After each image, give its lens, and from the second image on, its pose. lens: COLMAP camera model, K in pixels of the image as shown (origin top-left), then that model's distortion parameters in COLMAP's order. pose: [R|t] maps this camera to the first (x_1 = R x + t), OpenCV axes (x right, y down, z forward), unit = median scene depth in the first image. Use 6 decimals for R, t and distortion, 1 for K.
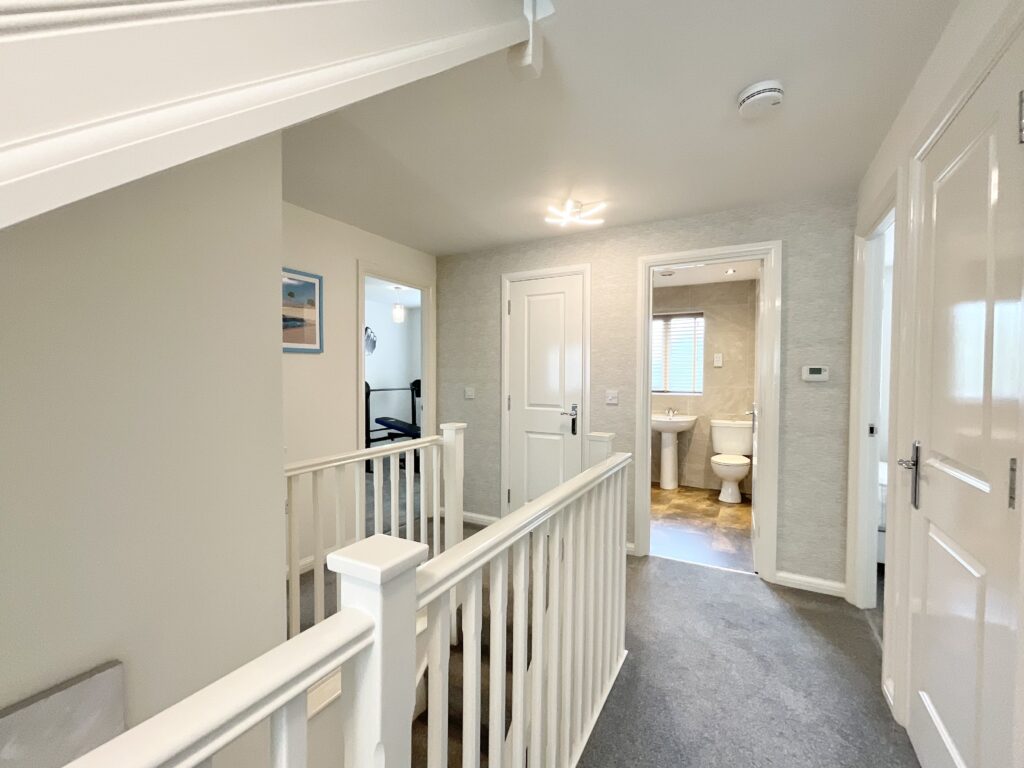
lens RADIAL K [[445.2, 0, 509.5], [0, 445.2, 386.6], [0, 0, 1]] dist [0.003884, 0.000074]
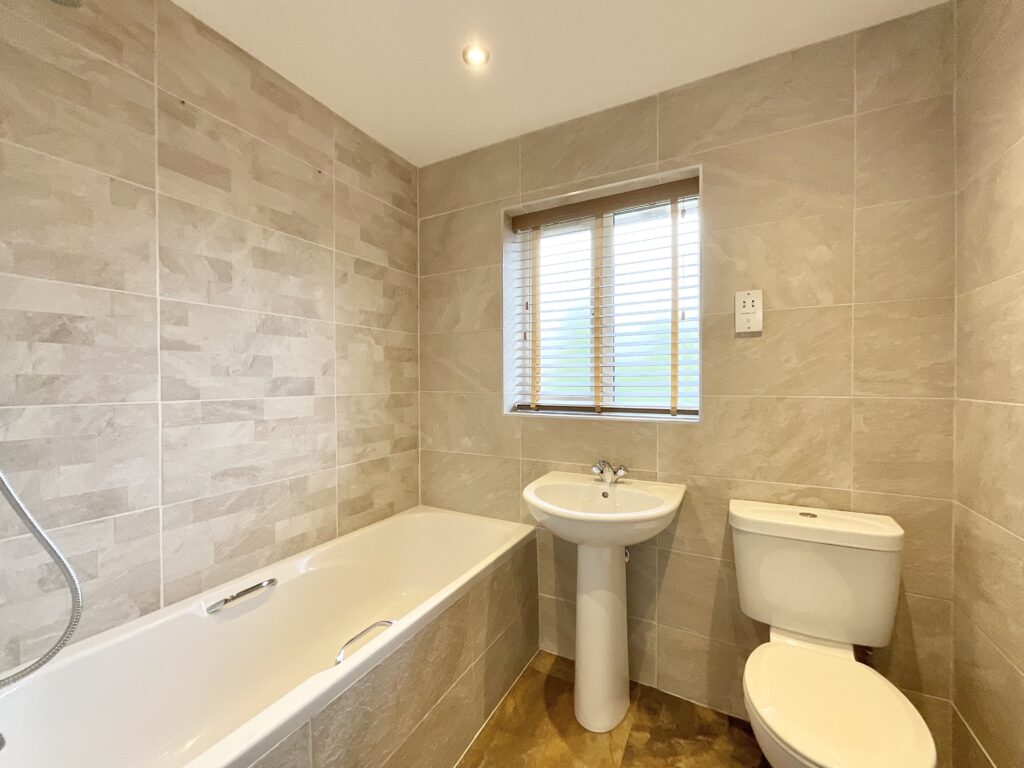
lens RADIAL K [[414.6, 0, 515.0], [0, 414.6, 379.5], [0, 0, 1]] dist [-0.004646, -0.000083]
pose [[0.999567, -0.011993, 0.026881, 0.293808], [0.012165, 0.999907, -0.006235, -0.011660], [-0.026803, 0.006559, 0.999619, 0.710689]]
